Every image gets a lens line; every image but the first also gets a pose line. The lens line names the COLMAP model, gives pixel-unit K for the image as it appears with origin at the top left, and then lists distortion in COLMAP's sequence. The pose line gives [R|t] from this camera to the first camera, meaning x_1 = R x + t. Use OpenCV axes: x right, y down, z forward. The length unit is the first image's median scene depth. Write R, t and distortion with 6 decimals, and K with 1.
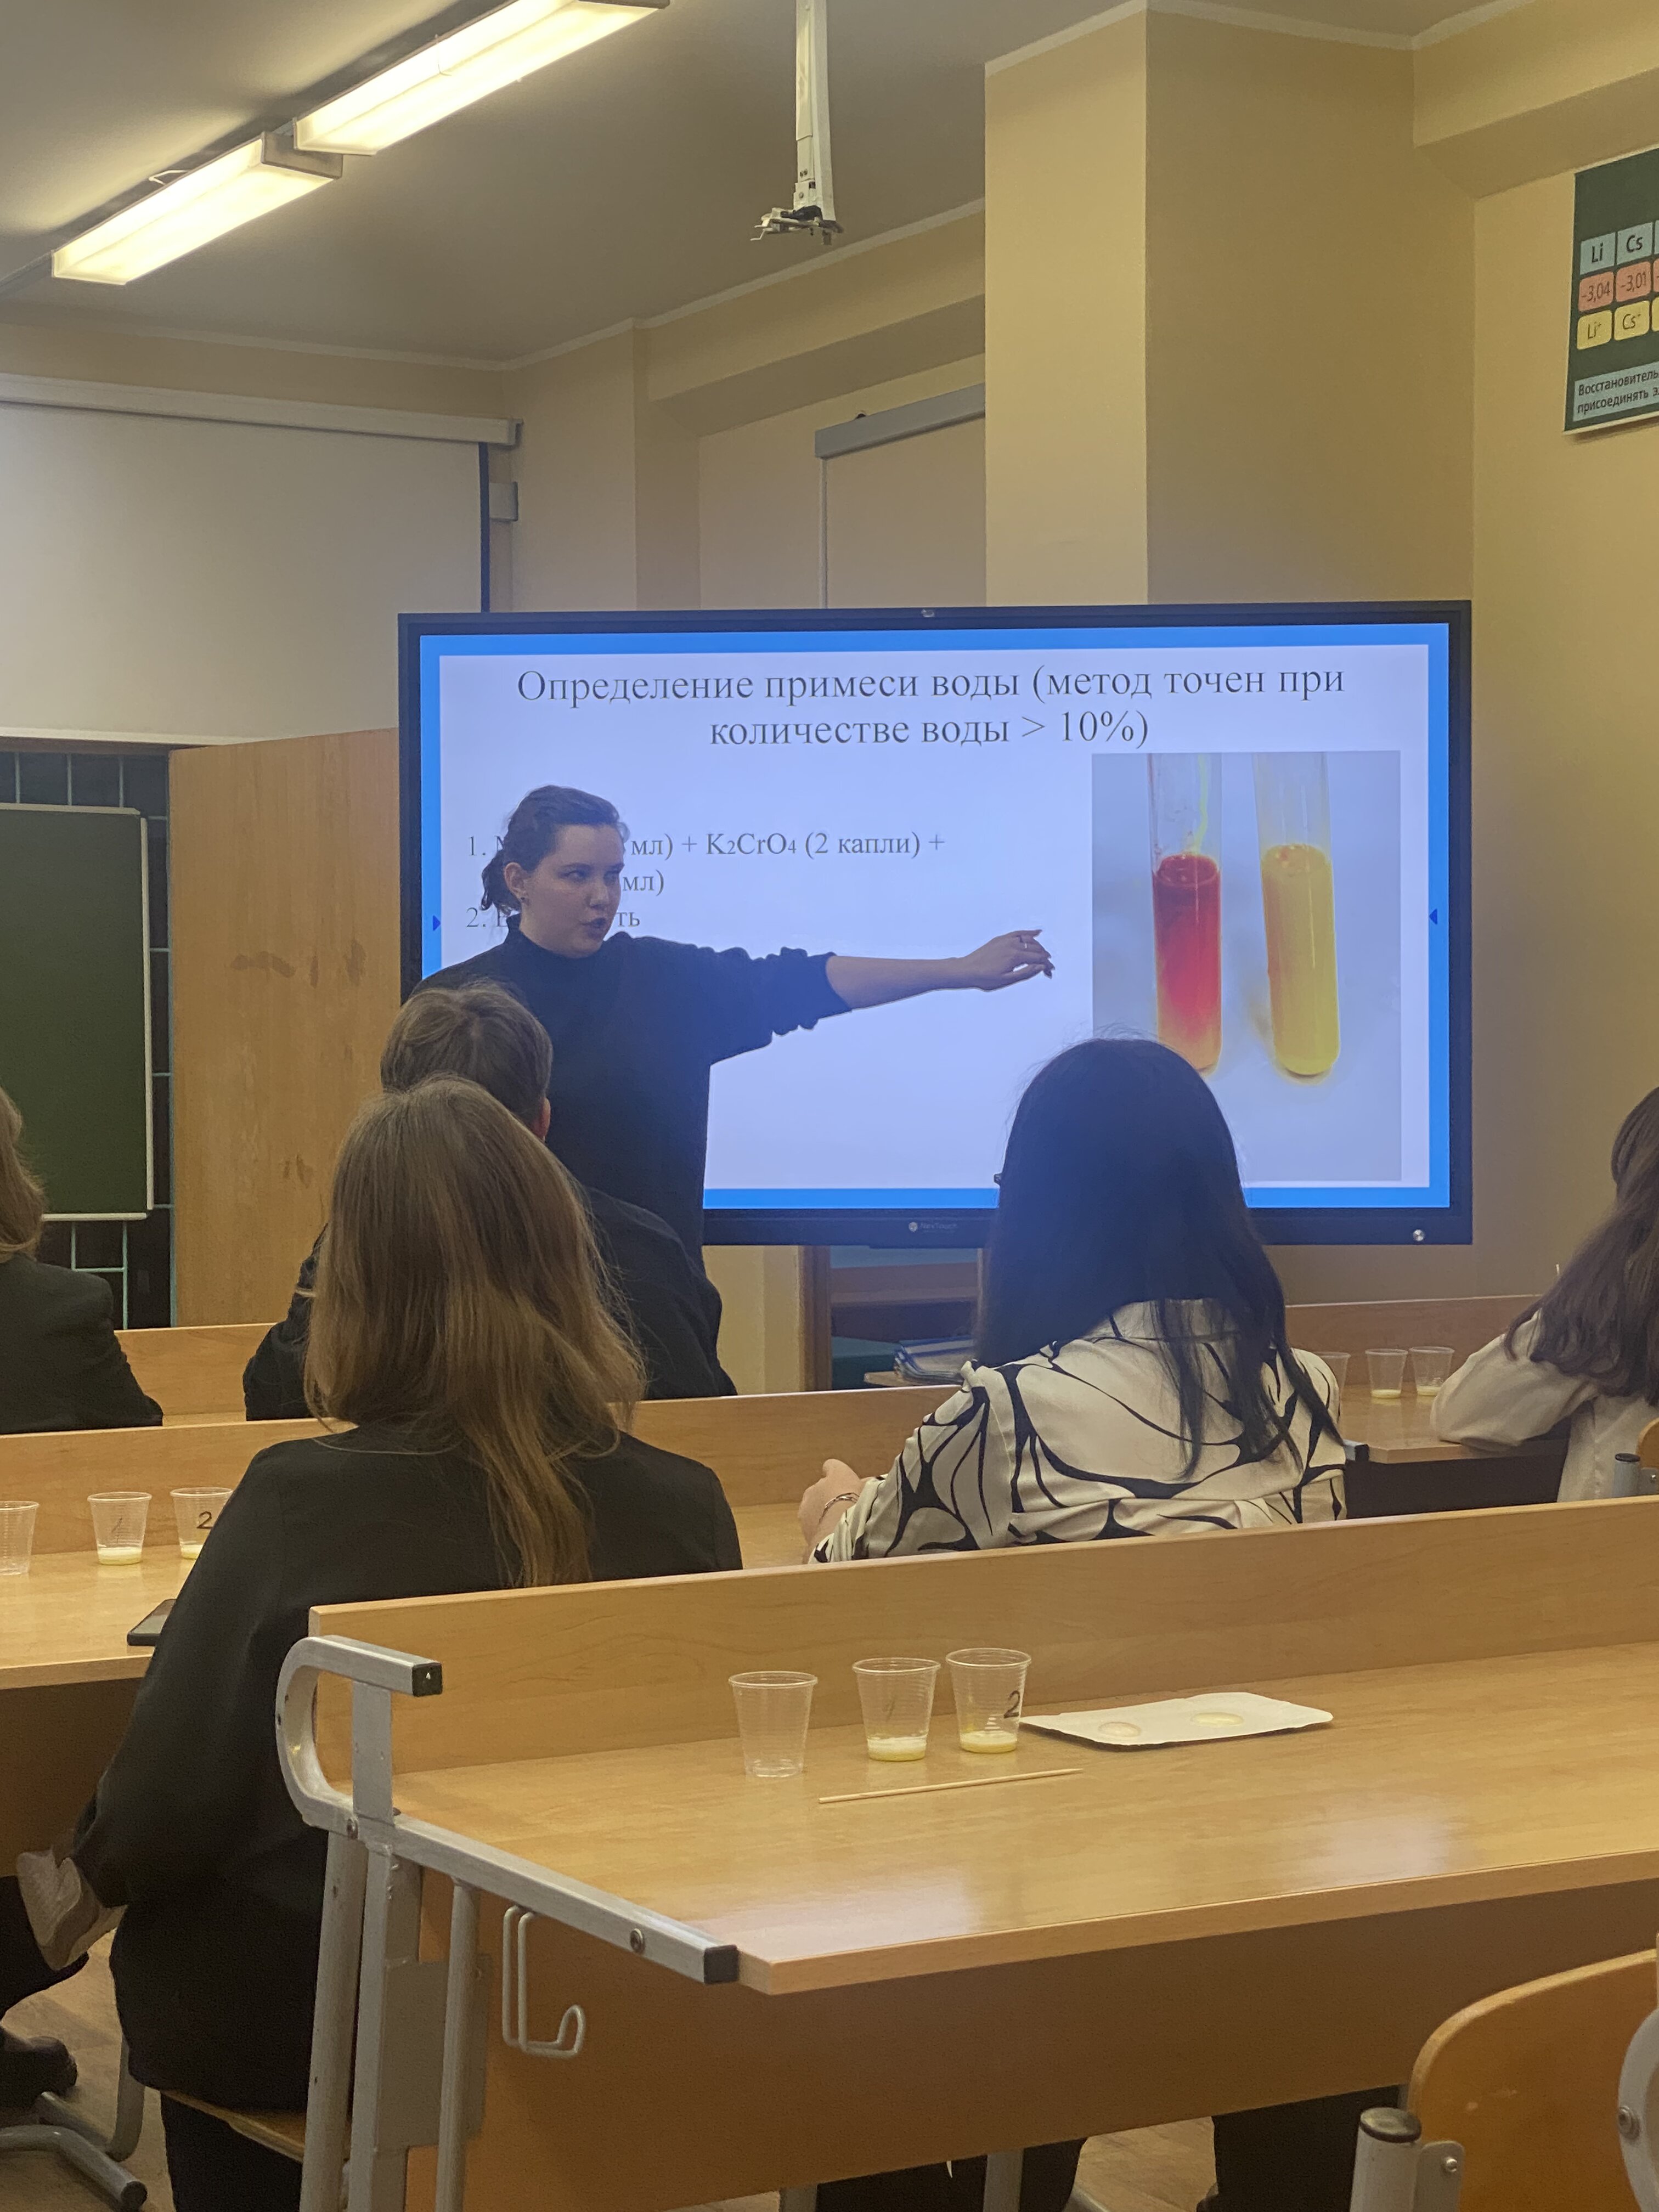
lens RADIAL K [[4009.1, 0, 840.8], [0, 4009.1, 1100.4], [0, 0, 1]] dist [0.088677, 0.000000]
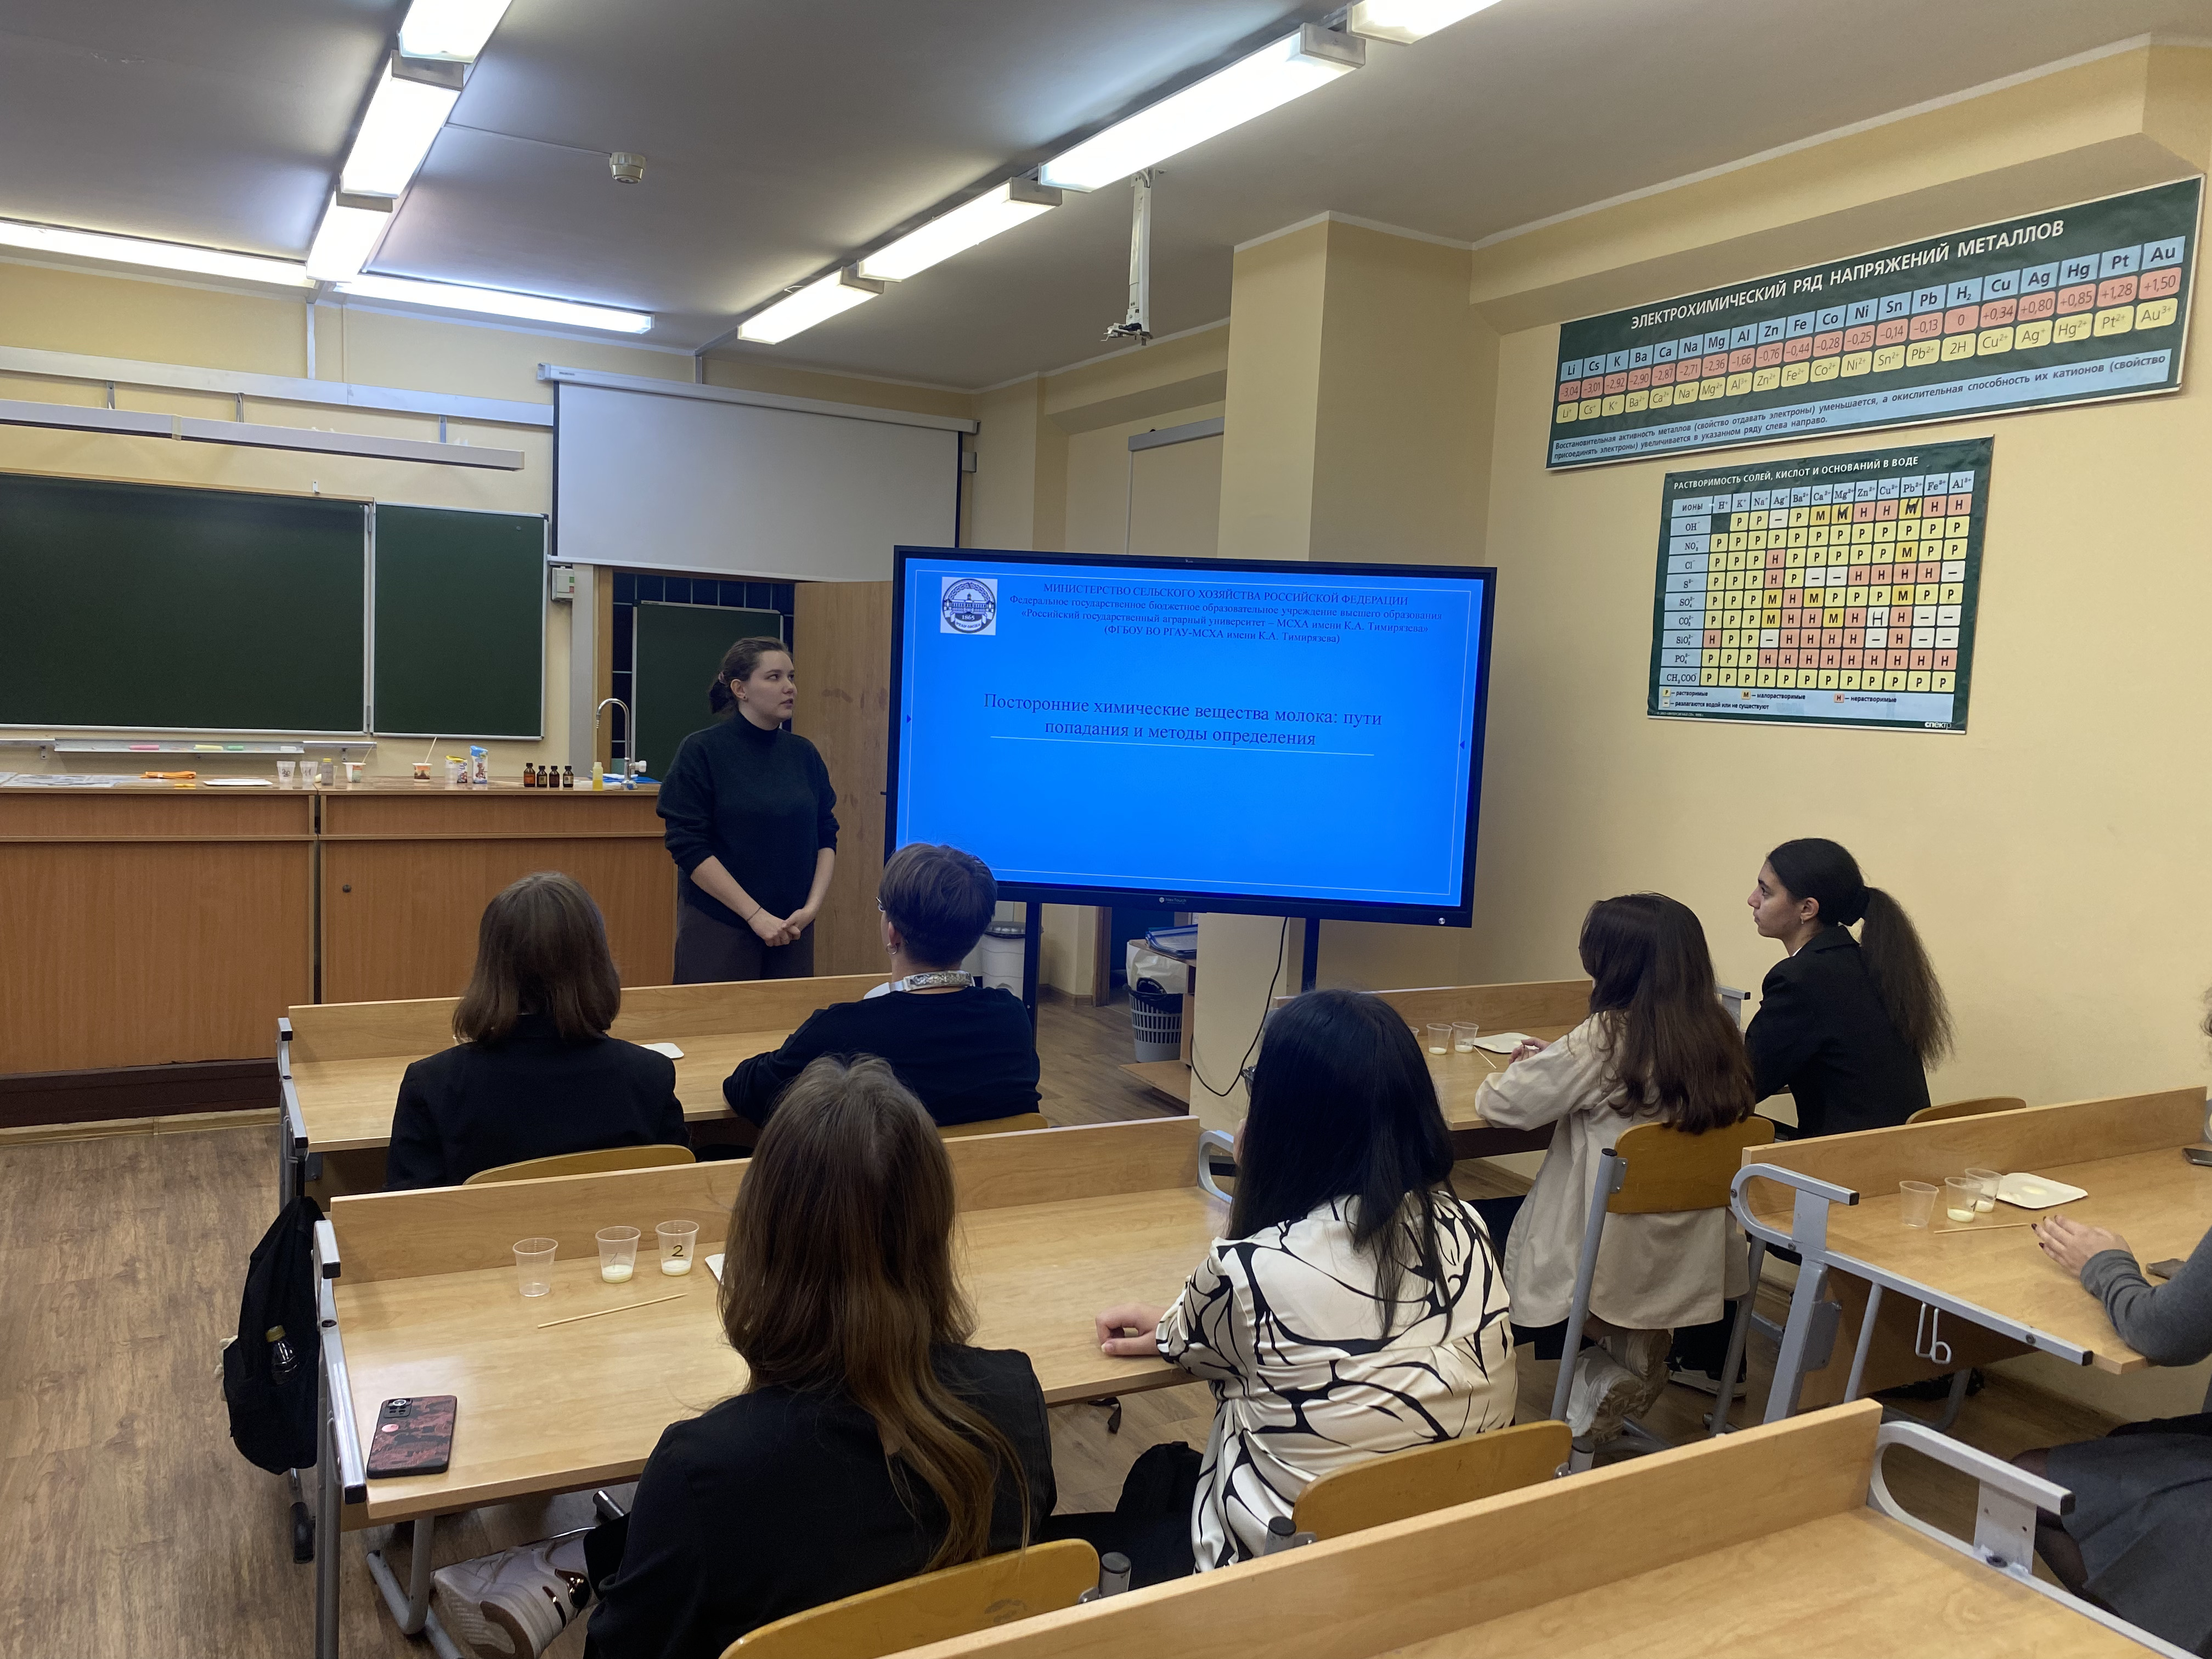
lens RADIAL K [[1678.4, 0, 1081.7], [0, 1678.4, 837.4], [0, 0, 1]] dist [0.001532, -0.012956]
pose [[0.998476, 0.051941, -0.018627, -0.005103], [-0.050143, 0.994978, 0.086633, -0.056200], [0.023033, -0.085567, 0.996066, 0.232099]]
